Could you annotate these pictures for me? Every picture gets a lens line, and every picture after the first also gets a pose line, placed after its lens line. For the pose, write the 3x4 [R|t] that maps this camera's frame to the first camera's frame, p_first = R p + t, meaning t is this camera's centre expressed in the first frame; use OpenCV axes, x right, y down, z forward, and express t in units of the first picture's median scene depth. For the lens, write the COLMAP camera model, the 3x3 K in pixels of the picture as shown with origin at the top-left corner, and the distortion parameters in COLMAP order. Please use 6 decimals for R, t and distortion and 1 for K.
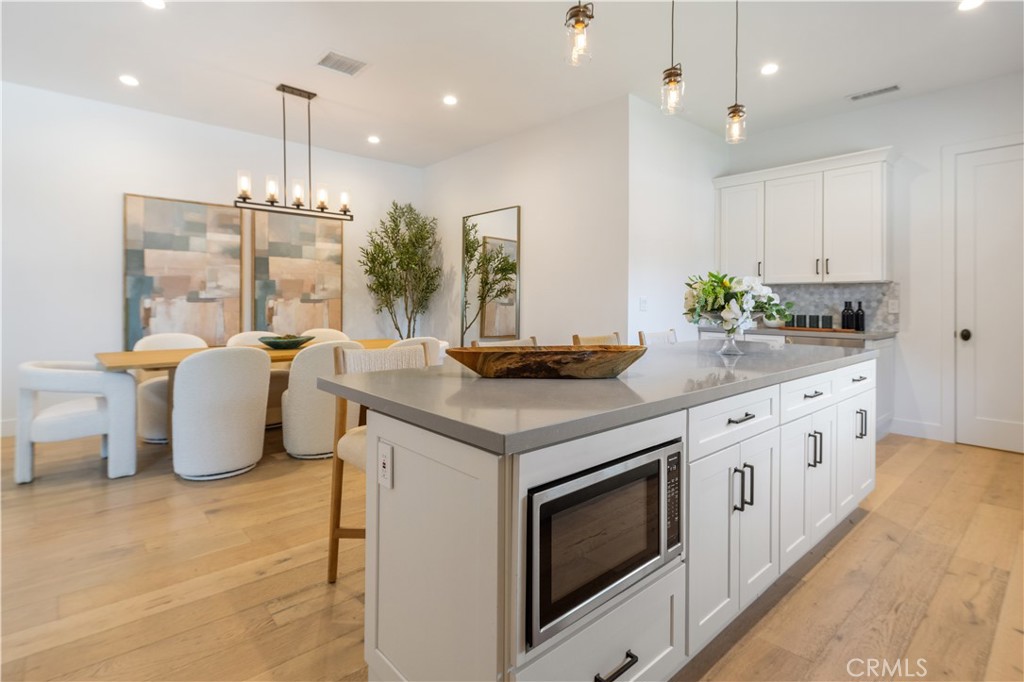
lens RADIAL K [[504.8, 0, 528.1], [0, 504.8, 302.6], [0, 0, 1]] dist [0.017190, -0.000059]
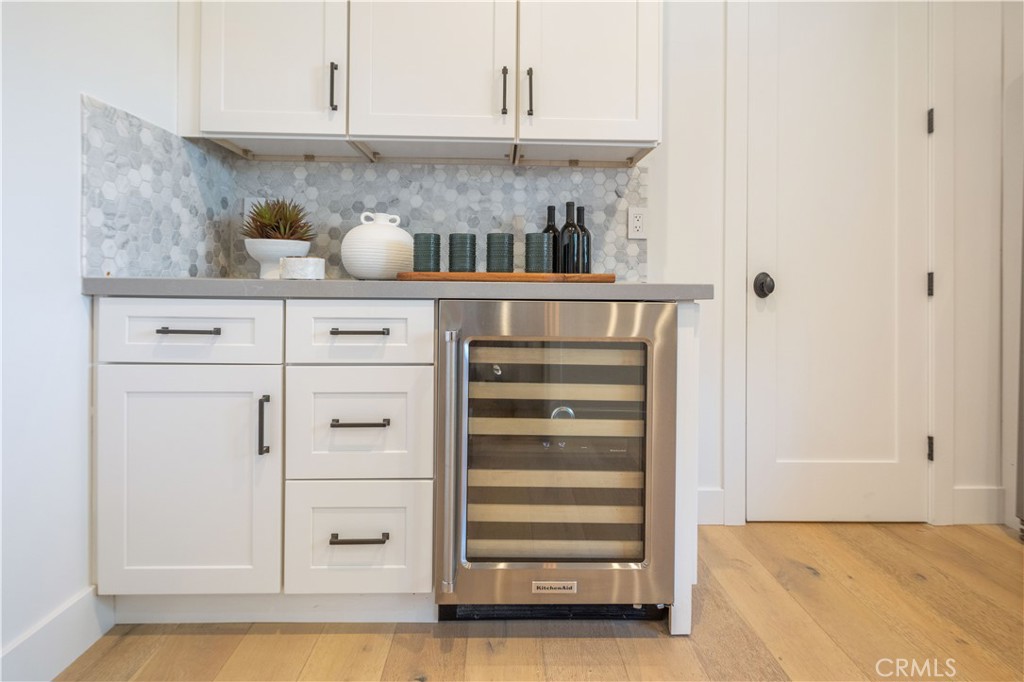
lens RADIAL K [[504.8, 0, 514.1], [0, 504.8, 285.1], [0, 0, 1]] dist [0.017190, -0.000059]
pose [[0.659515, -0.002241, 0.751688, 0.325751], [-0.003841, 0.999972, 0.006352, 0.055446], [-0.751681, -0.007077, 0.659489, 0.778937]]
